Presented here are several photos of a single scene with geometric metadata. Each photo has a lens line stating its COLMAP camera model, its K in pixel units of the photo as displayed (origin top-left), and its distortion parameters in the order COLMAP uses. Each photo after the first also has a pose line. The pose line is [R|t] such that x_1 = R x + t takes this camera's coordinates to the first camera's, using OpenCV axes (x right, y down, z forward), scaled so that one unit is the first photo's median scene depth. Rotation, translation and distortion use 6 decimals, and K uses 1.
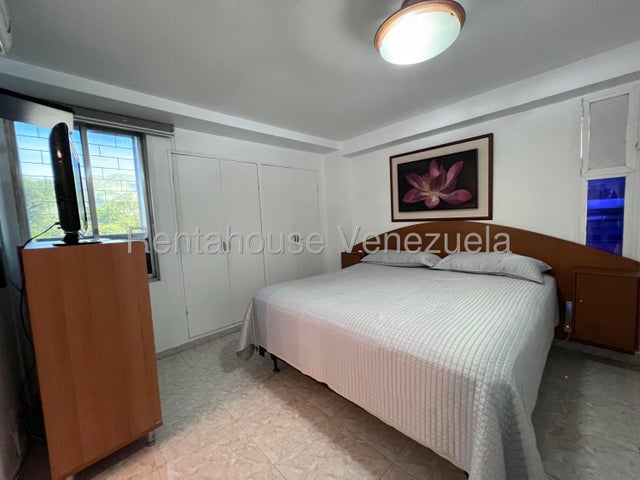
lens RADIAL K [[258.6, 0, 319.2], [0, 258.6, 239.6], [0, 0, 1]] dist [0.003112, 0.000585]
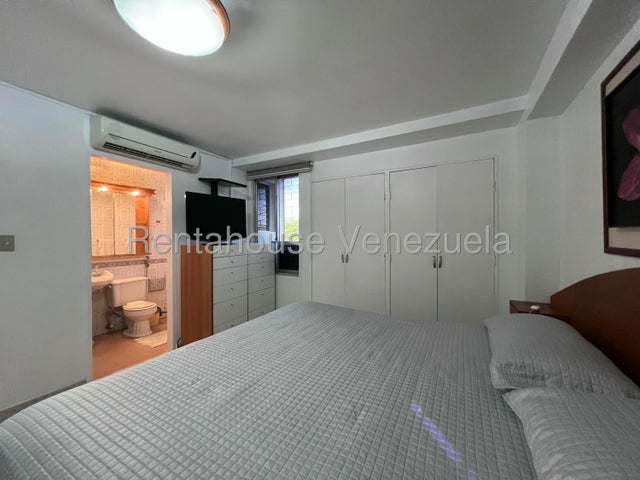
lens RADIAL K [[258.6, 0, 320.5], [0, 258.6, 240.4], [0, 0, 1]] dist [0.003112, 0.000585]
pose [[0.285561, 0.060474, -0.956450, 0.624395], [-0.077887, 0.996170, 0.039731, -0.082702], [0.955190, 0.063149, 0.289178, 0.585902]]
